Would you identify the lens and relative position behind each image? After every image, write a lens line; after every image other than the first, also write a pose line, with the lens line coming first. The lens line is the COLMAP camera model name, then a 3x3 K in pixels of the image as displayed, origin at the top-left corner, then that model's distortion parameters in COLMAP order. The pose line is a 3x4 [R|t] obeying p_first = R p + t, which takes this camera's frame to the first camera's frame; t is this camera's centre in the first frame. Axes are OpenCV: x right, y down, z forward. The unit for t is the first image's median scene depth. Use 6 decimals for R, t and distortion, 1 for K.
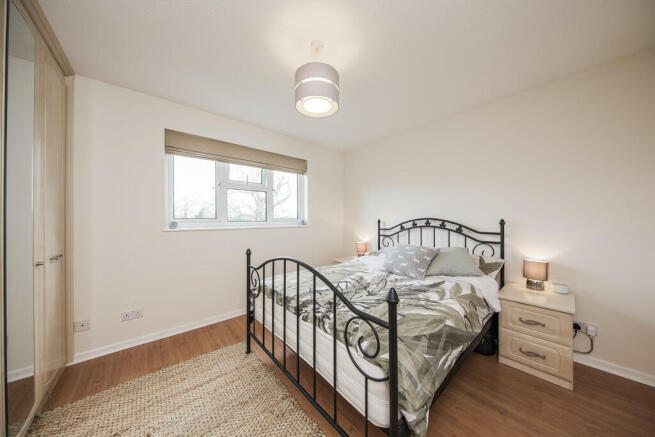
lens RADIAL K [[209.1, 0, 327.4], [0, 209.1, 216.5], [0, 0, 1]] dist [-0.002498, -0.000314]
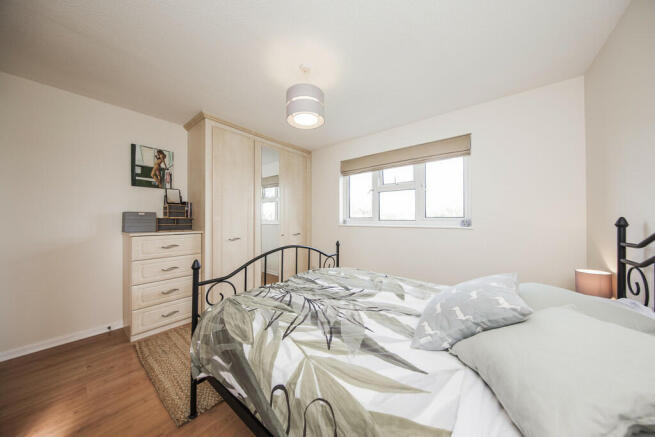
lens RADIAL K [[209.1, 0, 332.4], [0, 209.1, 217.1], [0, 0, 1]] dist [-0.002498, -0.000314]
pose [[0.188806, -0.006469, -0.981993, 0.662763], [0.012070, 0.999918, -0.004267, 0.009765], [0.981940, -0.011047, 0.188869, 0.548900]]
